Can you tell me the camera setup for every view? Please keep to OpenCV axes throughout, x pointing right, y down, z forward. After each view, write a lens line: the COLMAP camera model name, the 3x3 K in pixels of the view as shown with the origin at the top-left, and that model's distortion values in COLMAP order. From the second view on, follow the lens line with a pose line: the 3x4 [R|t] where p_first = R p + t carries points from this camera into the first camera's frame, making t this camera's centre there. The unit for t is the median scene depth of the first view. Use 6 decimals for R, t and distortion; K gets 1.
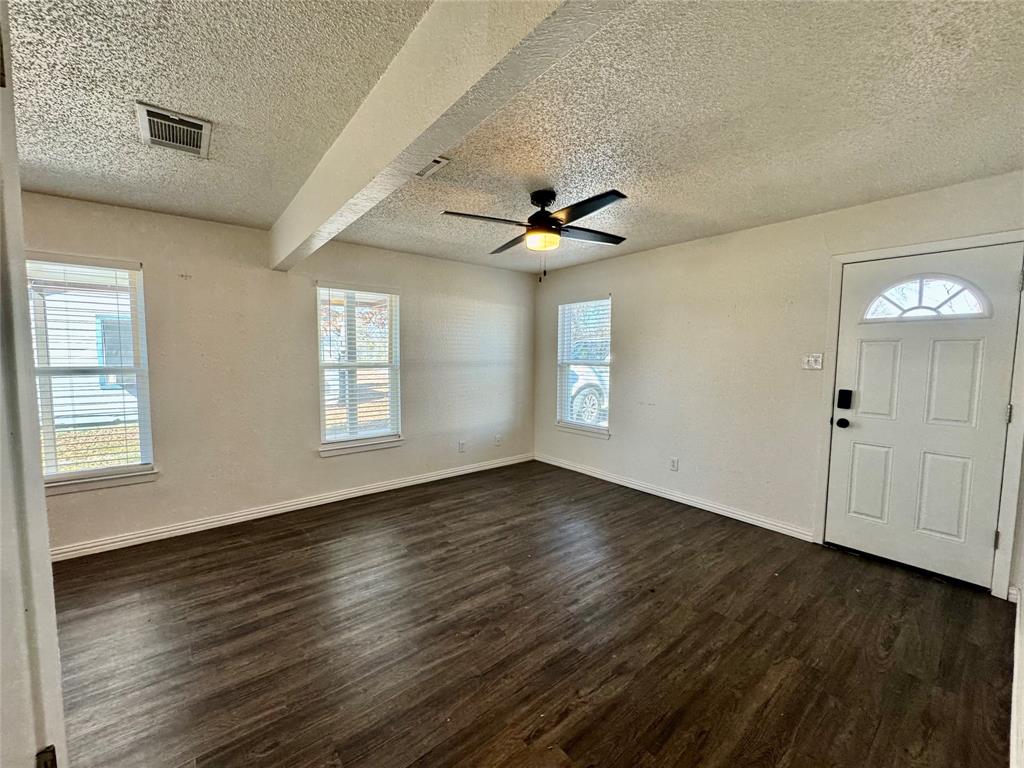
lens RADIAL K [[409.6, 0, 512.0], [0, 409.6, 384.0], [0, 0, 1]] dist [-0.000411, 0.000023]
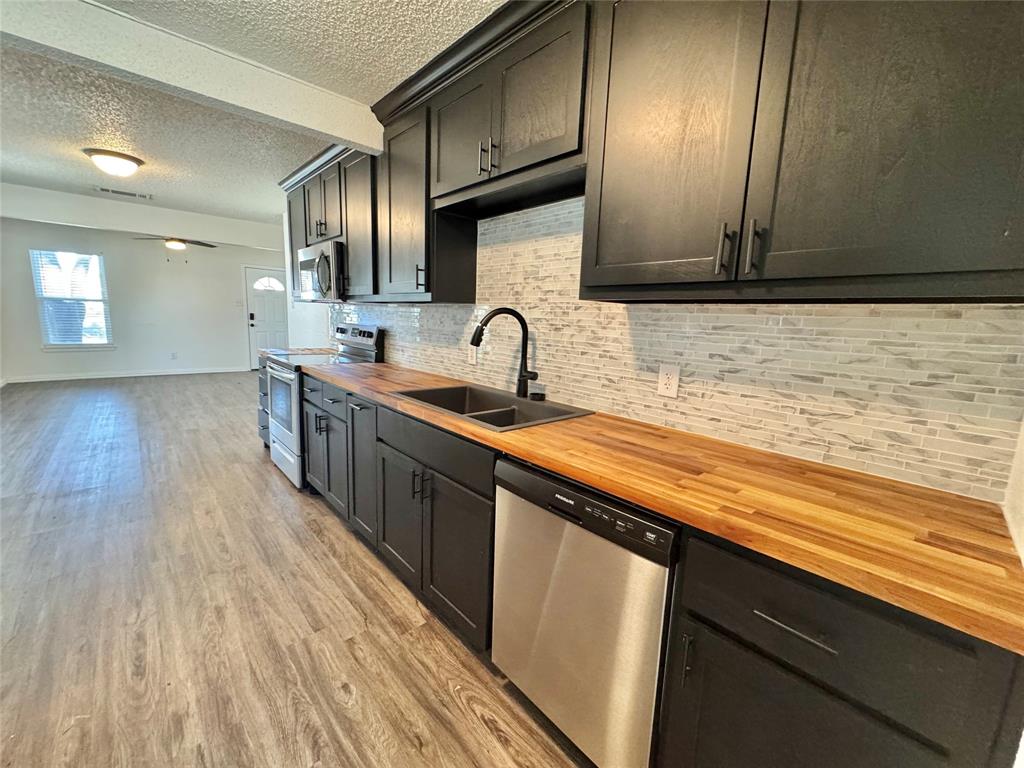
lens RADIAL K [[409.6, 0, 512.0], [0, 409.6, 384.0], [0, 0, 1]] dist [-0.000411, 0.000023]
pose [[-0.063428, -0.169726, 0.983448, -2.292650], [0.028036, 0.984740, 0.171757, 0.063385], [-0.997593, 0.038466, -0.057702, -0.653280]]
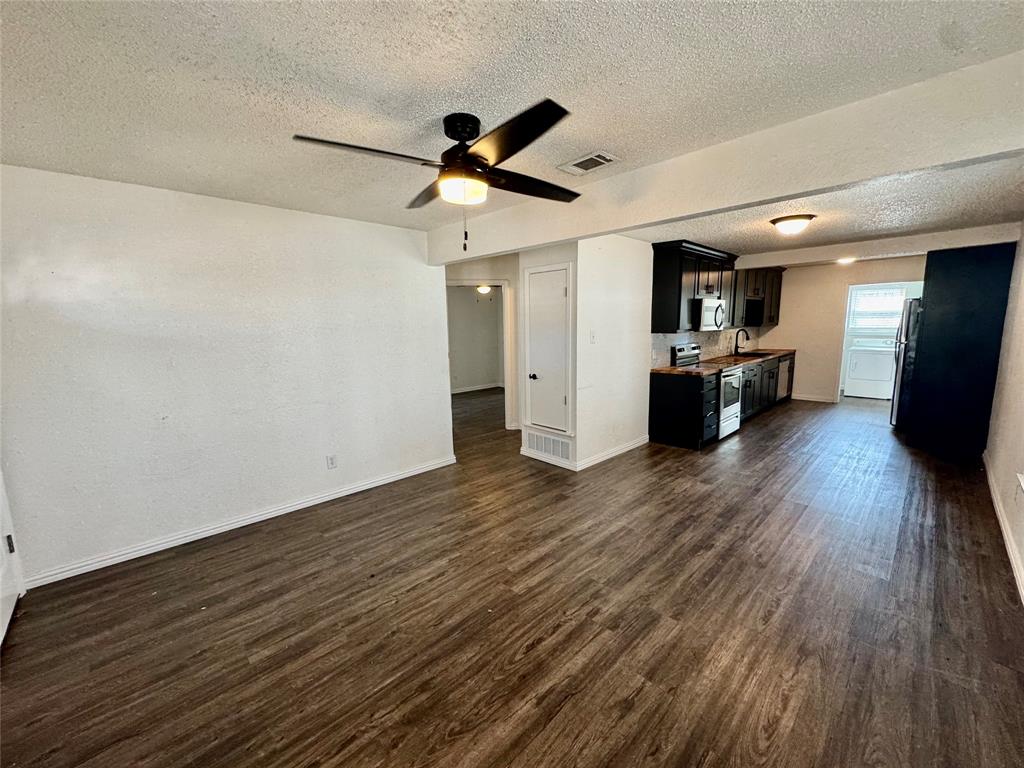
lens RADIAL K [[405.2, 0, 516.1], [0, 405.2, 385.4], [0, 0, 1]] dist [-0.000053, 0.000052]
pose [[-0.995773, 0.023768, -0.088720, 0.053141], [0.003357, 0.974710, 0.223450, -0.170035], [0.091787, 0.222208, -0.970669, 1.694524]]
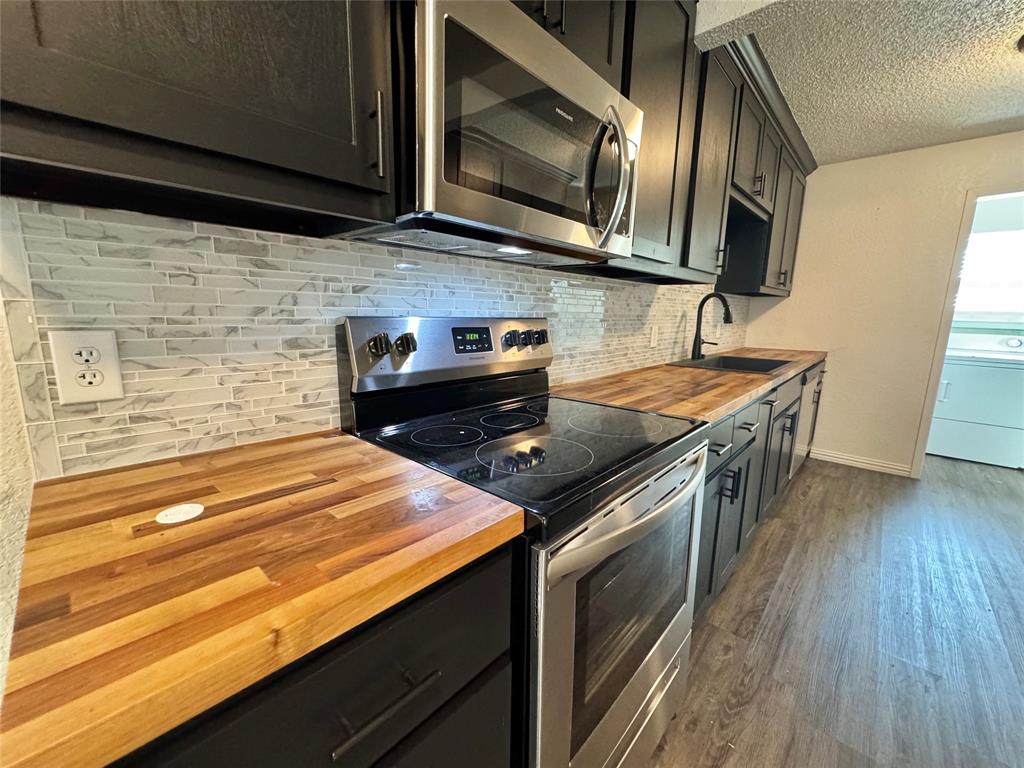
lens RADIAL K [[411.4, 0, 510.9], [0, 411.4, 383.7], [0, 0, 1]] dist [-0.000191, 0.000000]
pose [[-0.989324, -0.000764, -0.145731, -0.976403], [-0.036280, 0.969795, 0.241209, 0.046424], [0.141145, 0.243921, -0.959469, 0.197080]]
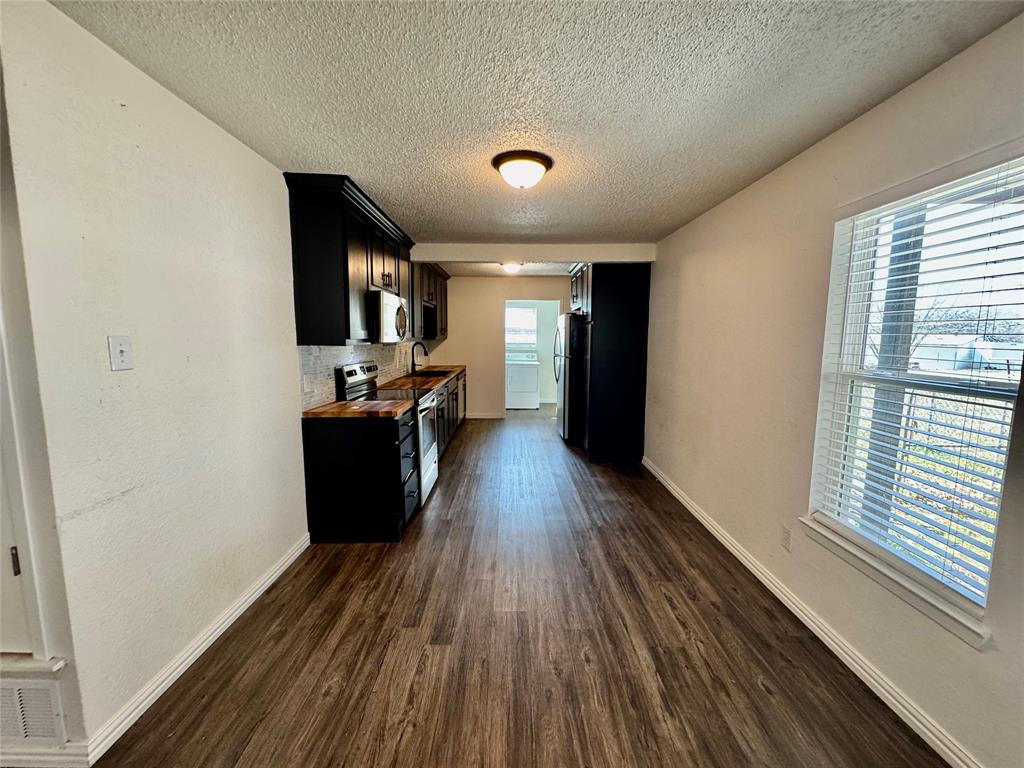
lens RADIAL K [[409.6, 0, 512.0], [0, 409.6, 384.0], [0, 0, 1]] dist [-0.000411, 0.000023]
pose [[-0.627029, 0.078992, -0.774981, -0.275613], [-0.066238, 0.985836, 0.154077, -0.083416], [0.776175, 0.147944, -0.612915, 0.942021]]
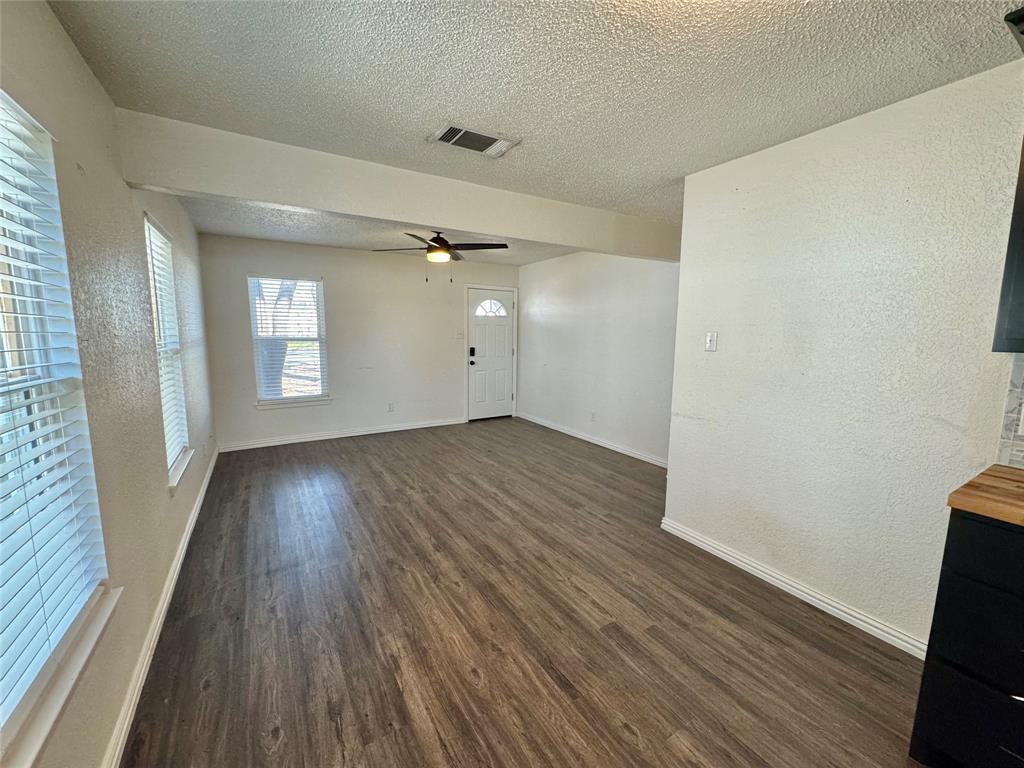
lens RADIAL K [[409.6, 0, 512.0], [0, 409.6, 384.0], [0, 0, 1]] dist [-0.000411, 0.000023]
pose [[0.126715, -0.133513, 0.982913, -1.380737], [0.062852, 0.989990, 0.126372, -0.056914], [-0.989946, 0.045765, 0.133839, 0.535915]]
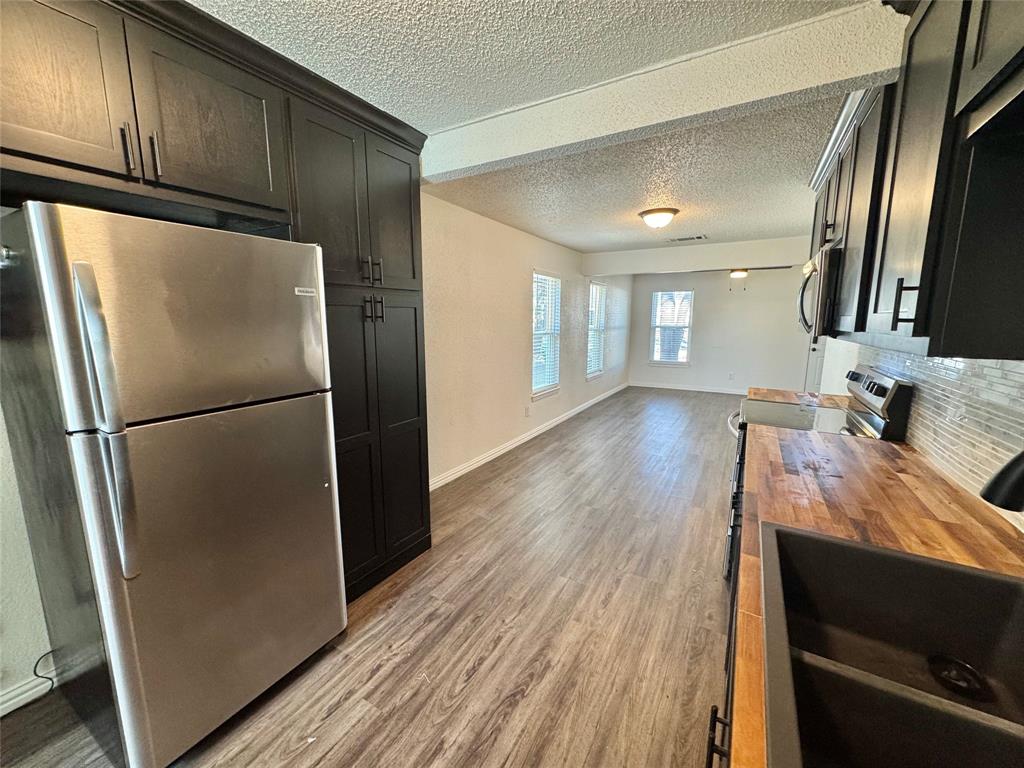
lens RADIAL K [[409.6, 0, 512.0], [0, 409.6, 384.0], [0, 0, 1]] dist [-0.000411, 0.000023]
pose [[0.935152, -0.059256, 0.349257, -1.928188], [0.027962, 0.995182, 0.093975, 0.018141], [-0.353142, -0.078115, 0.932303, -0.751897]]
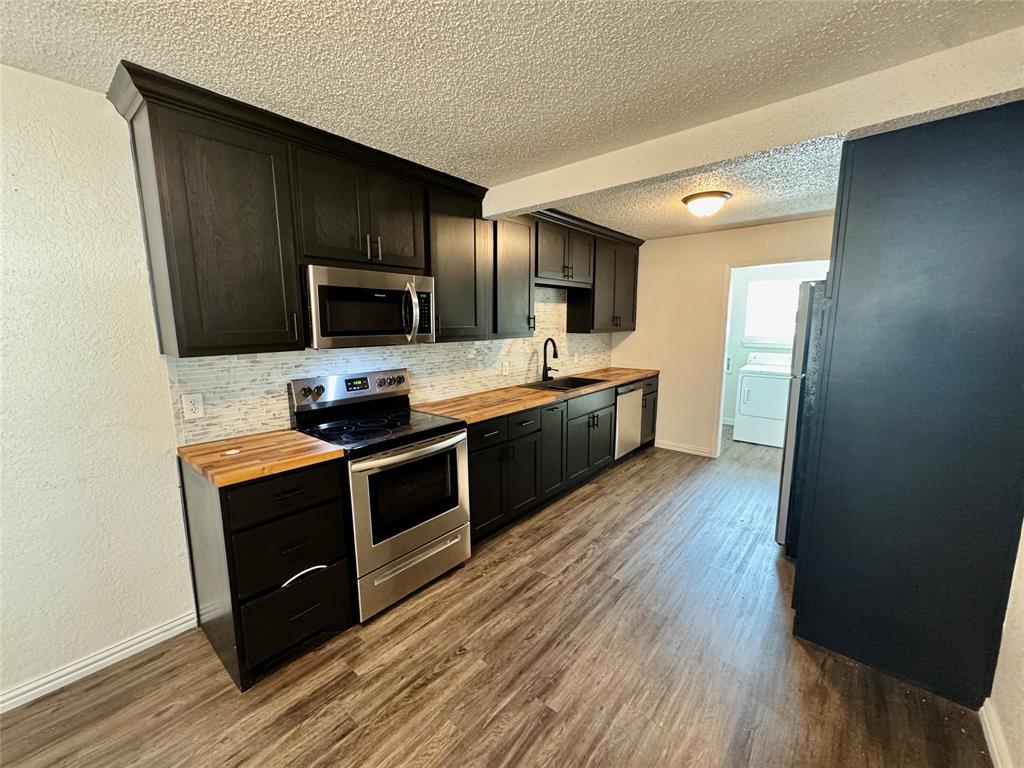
lens RADIAL K [[411.4, 0, 510.9], [0, 411.4, 383.7], [0, 0, 1]] dist [-0.000191, 0.000000]
pose [[-0.983519, 0.023113, -0.179323, -1.174916], [-0.016866, 0.975742, 0.218273, -0.100342], [0.180018, 0.217700, -0.959271, 0.702757]]
